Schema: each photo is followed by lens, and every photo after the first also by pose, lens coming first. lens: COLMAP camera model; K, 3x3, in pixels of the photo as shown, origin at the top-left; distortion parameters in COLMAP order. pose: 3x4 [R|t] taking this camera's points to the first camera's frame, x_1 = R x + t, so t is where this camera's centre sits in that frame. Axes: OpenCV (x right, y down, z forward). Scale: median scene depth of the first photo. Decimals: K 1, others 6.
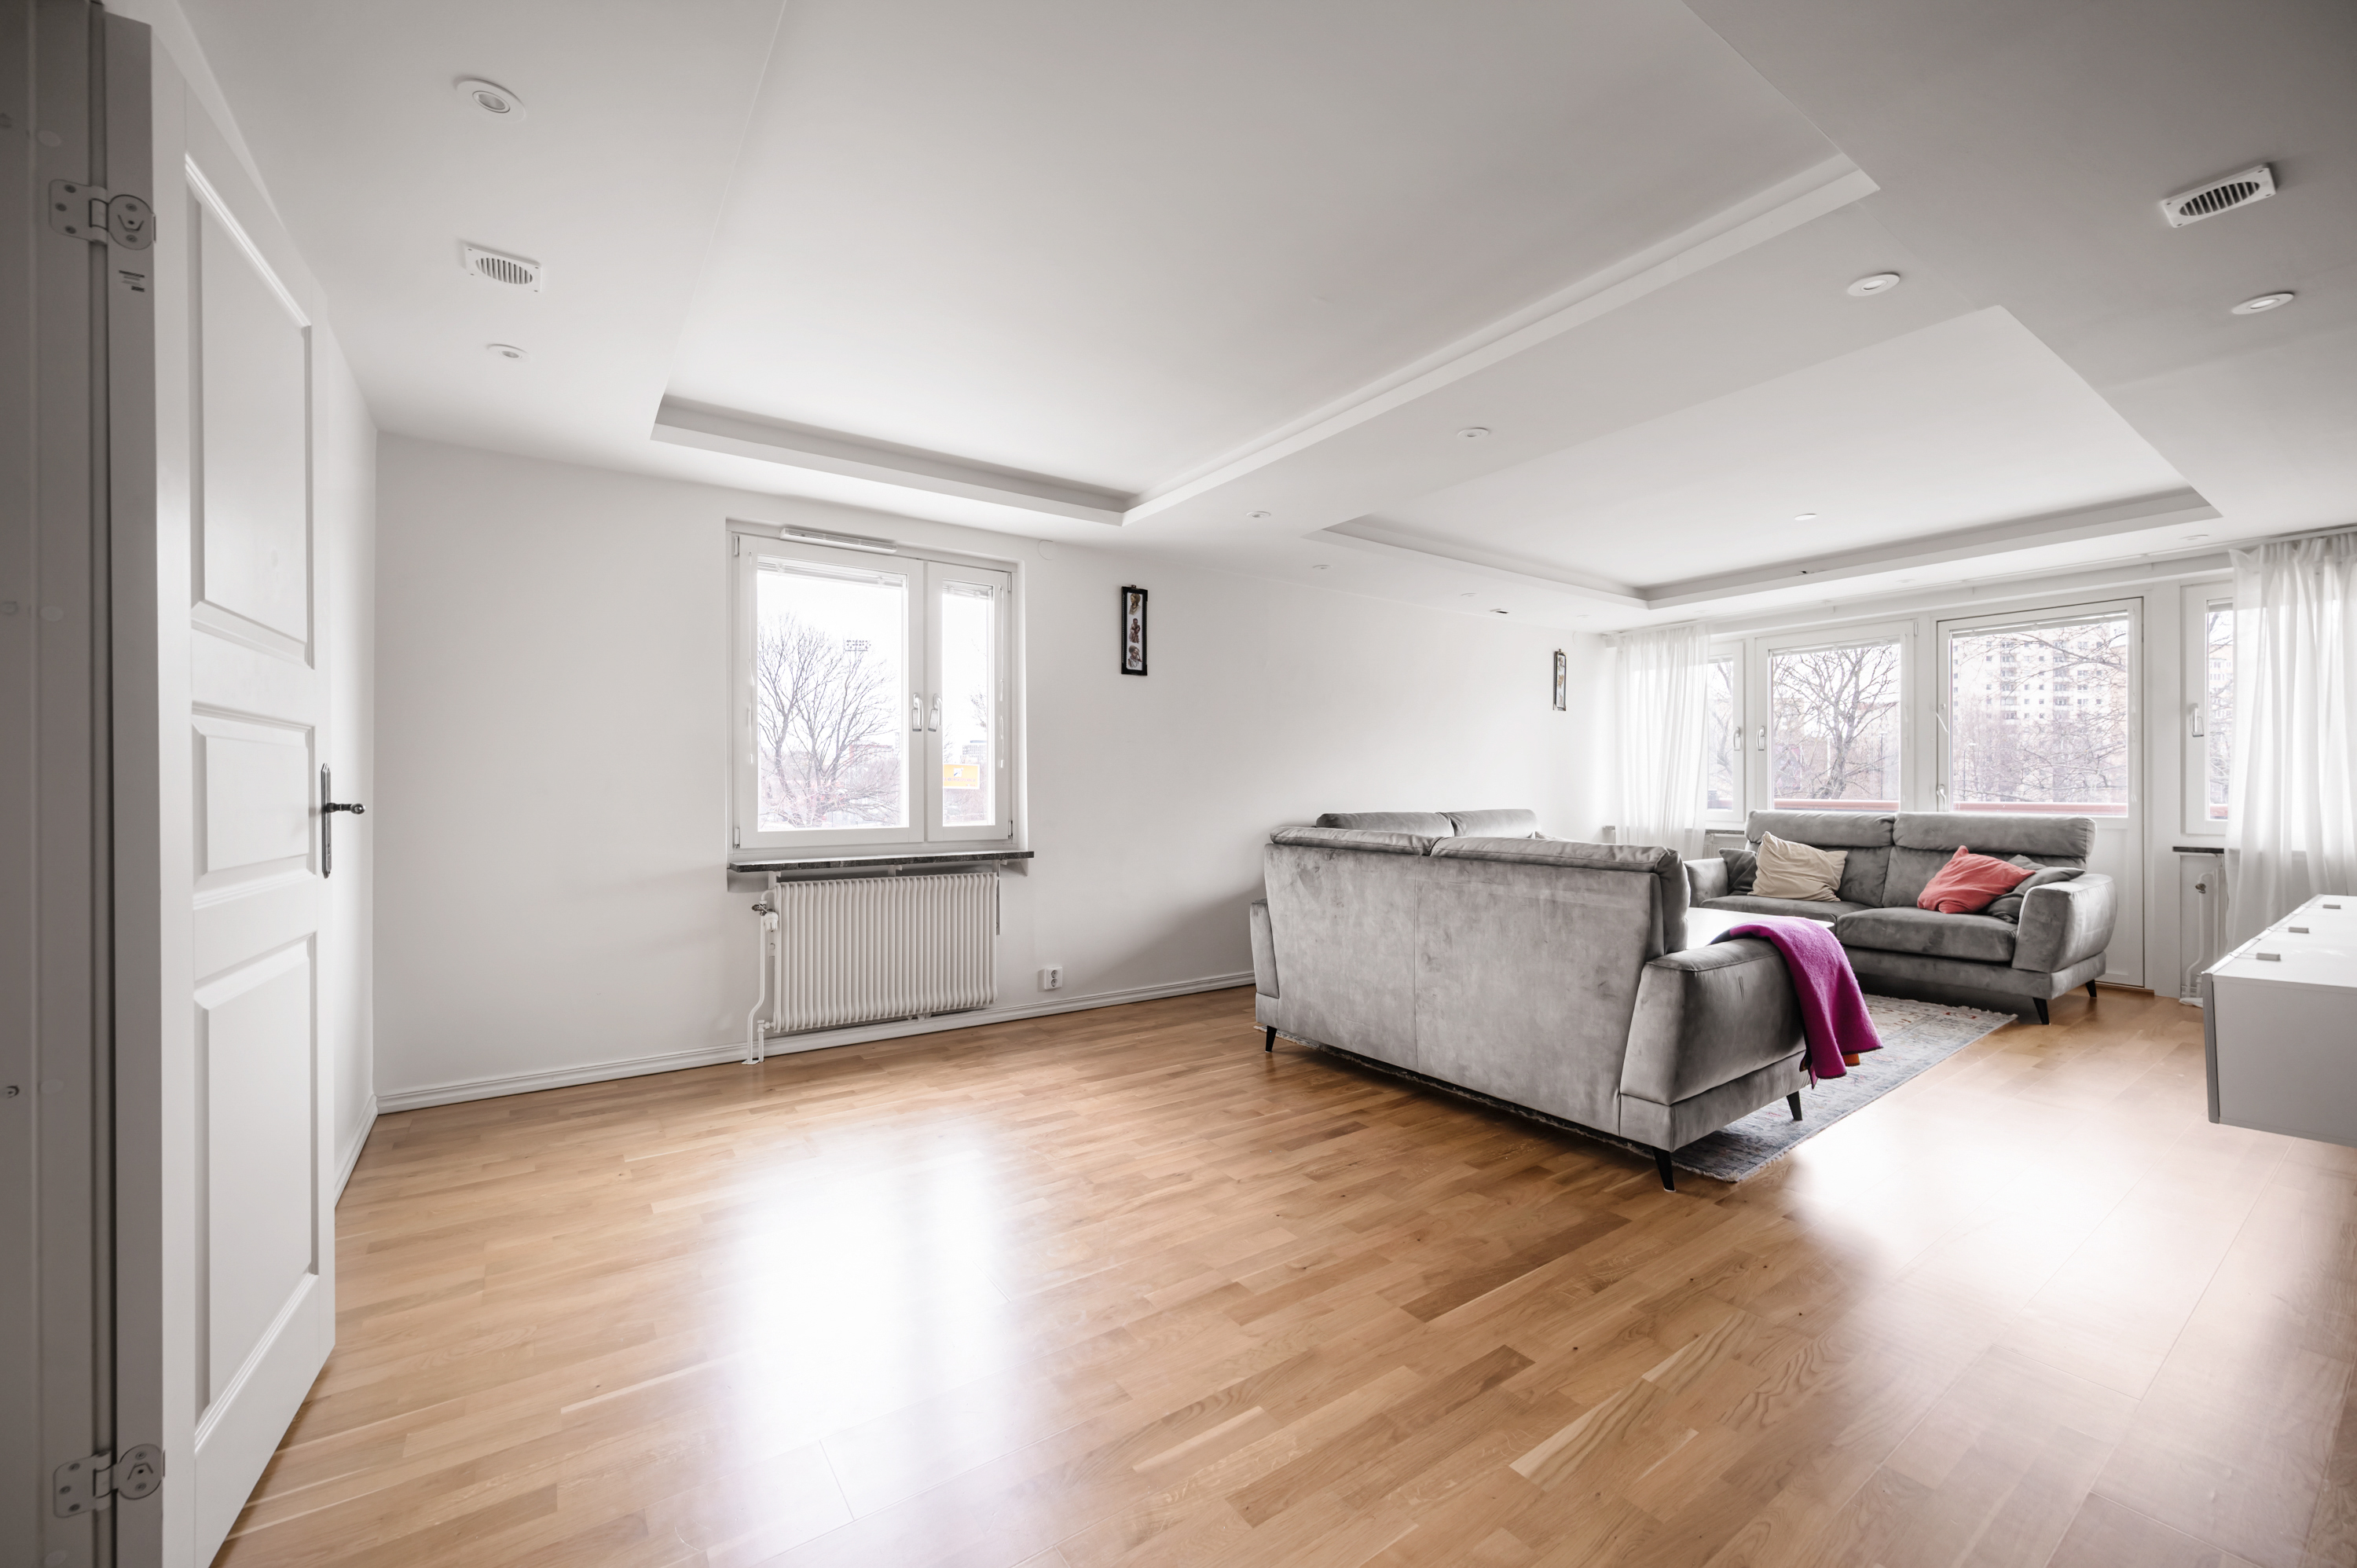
lens RADIAL K [[936.8, 0, 1182.2], [0, 936.8, 783.6], [0, 0, 1]] dist [-0.003882, -0.000442]
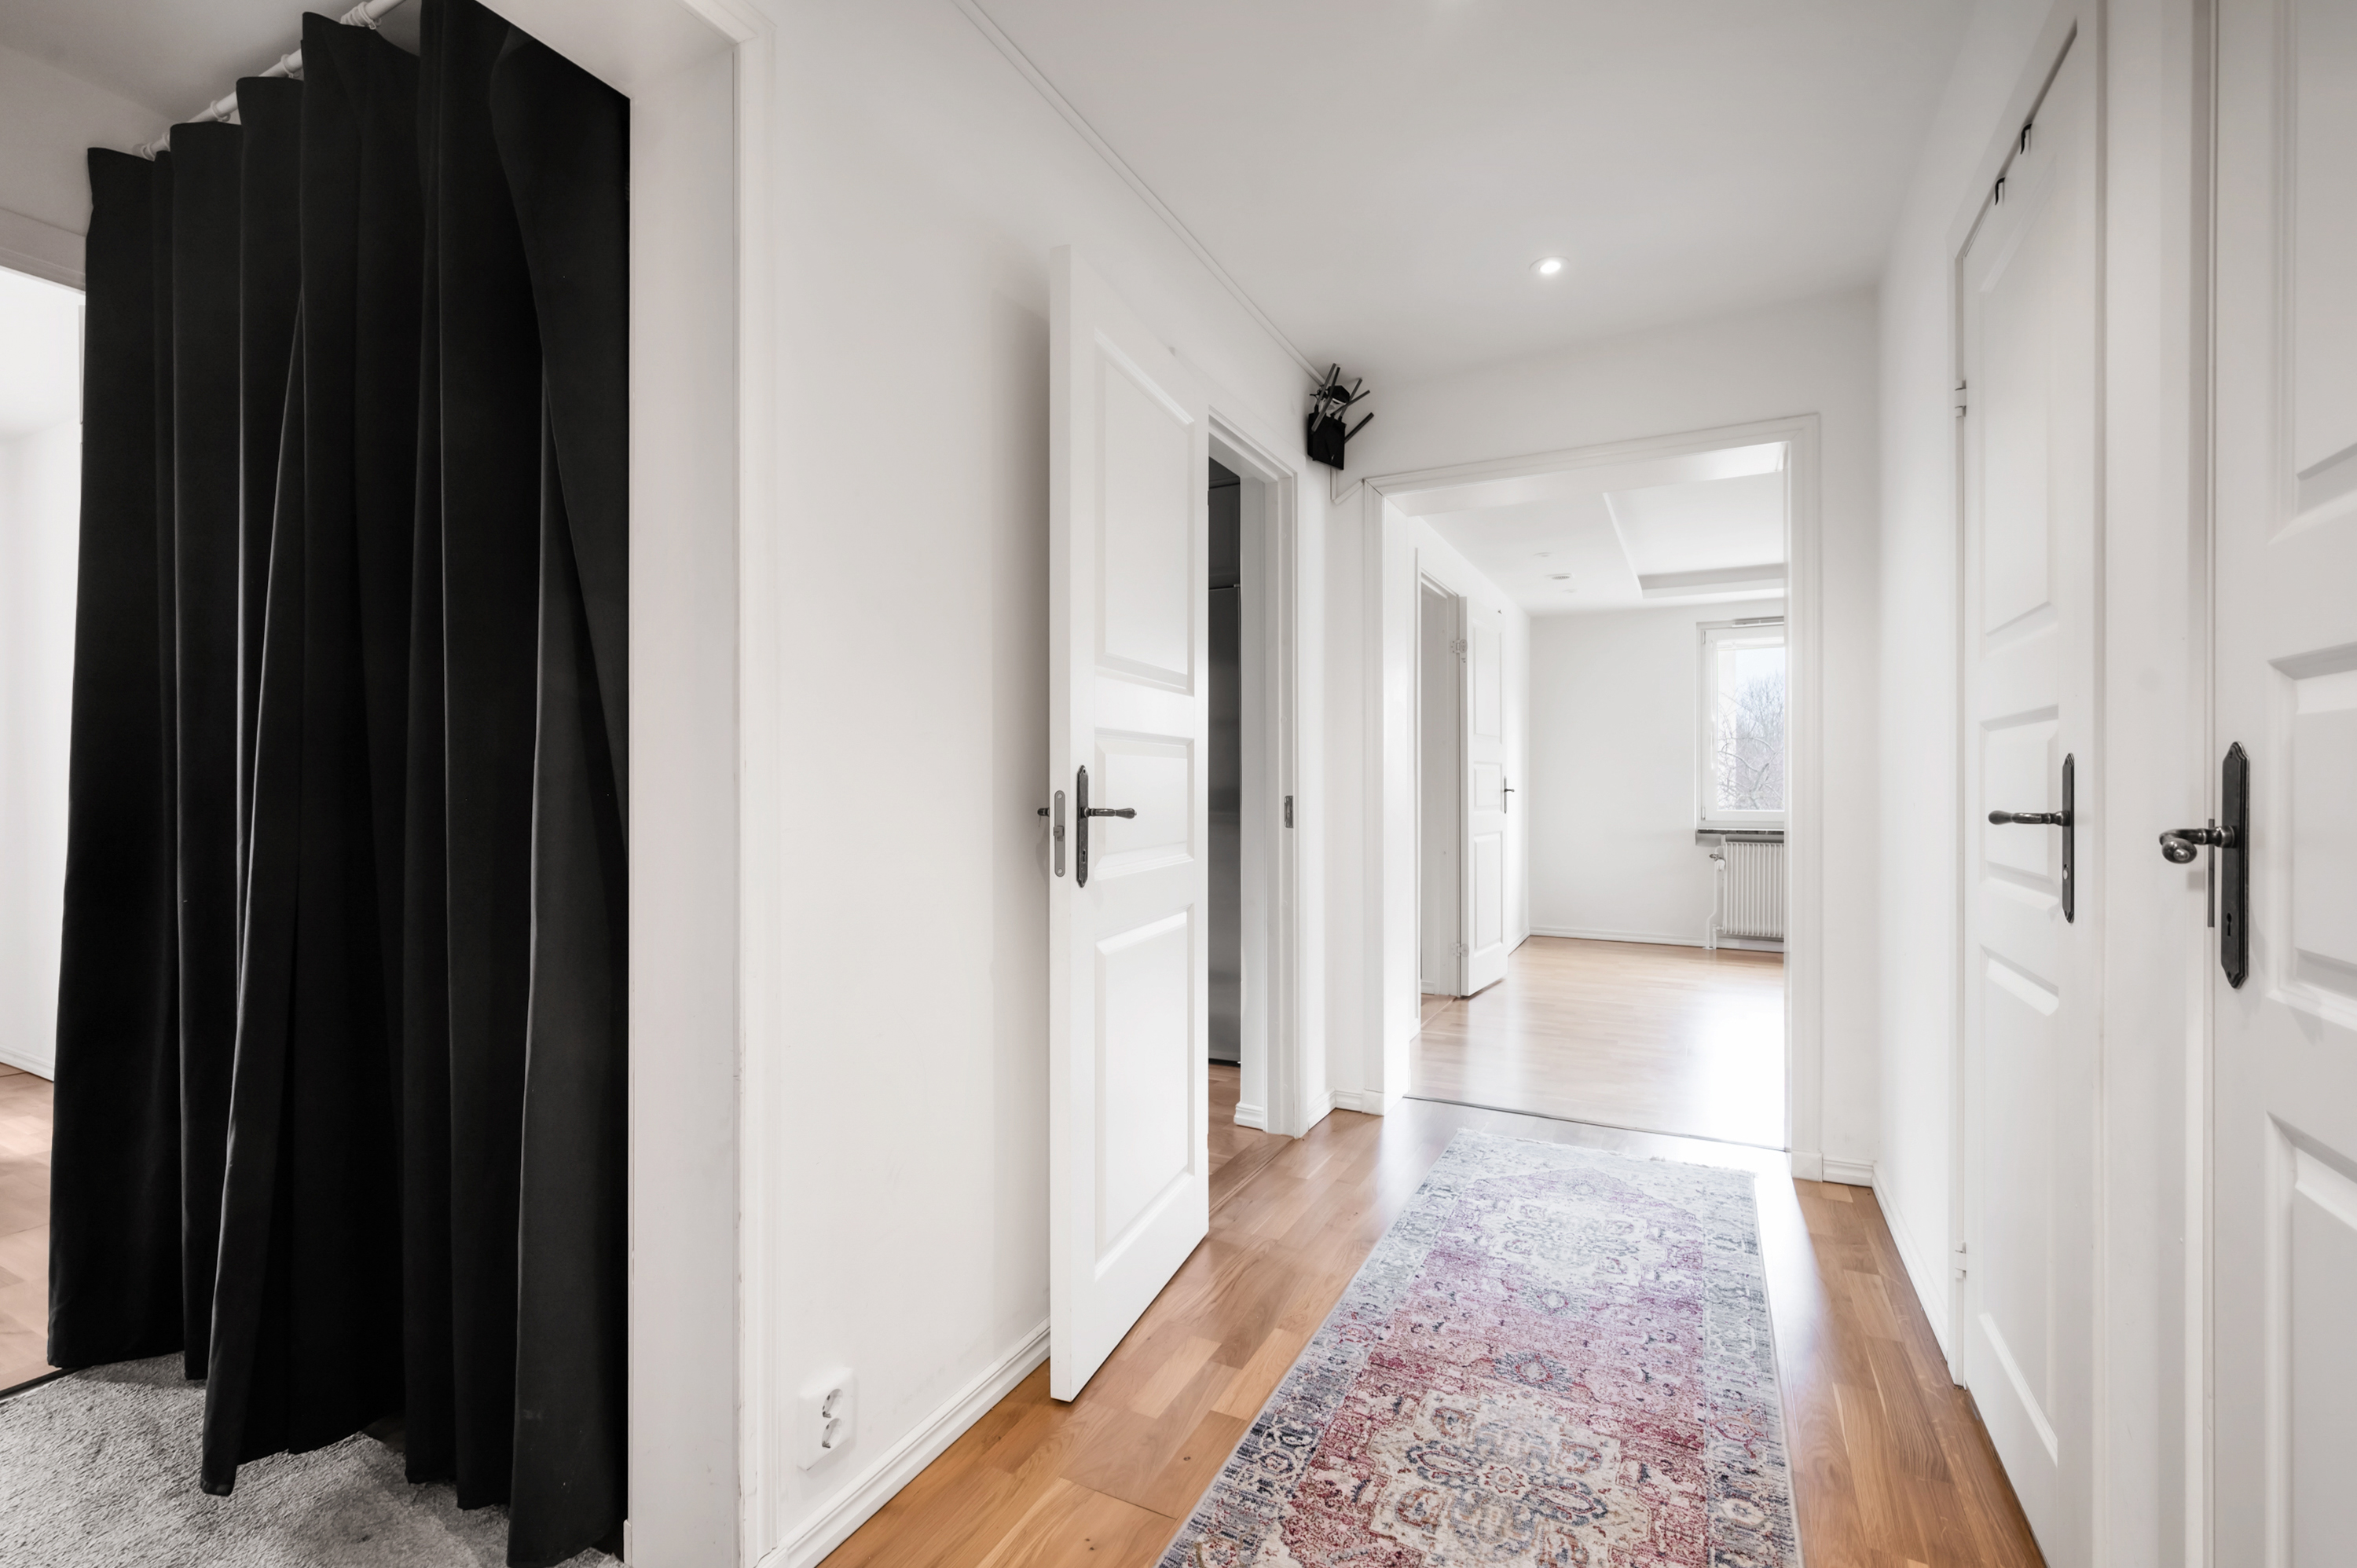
lens RADIAL K [[1022.6, 0, 1179.1], [0, 1022.6, 783.1], [0, 0, 1]] dist [-0.000540, -0.000014]
pose [[0.475792, 0.002203, -0.879555, 0.656747], [0.000729, 0.999996, 0.002899, -0.002619], [0.879557, -0.002021, 0.475788, -0.659352]]
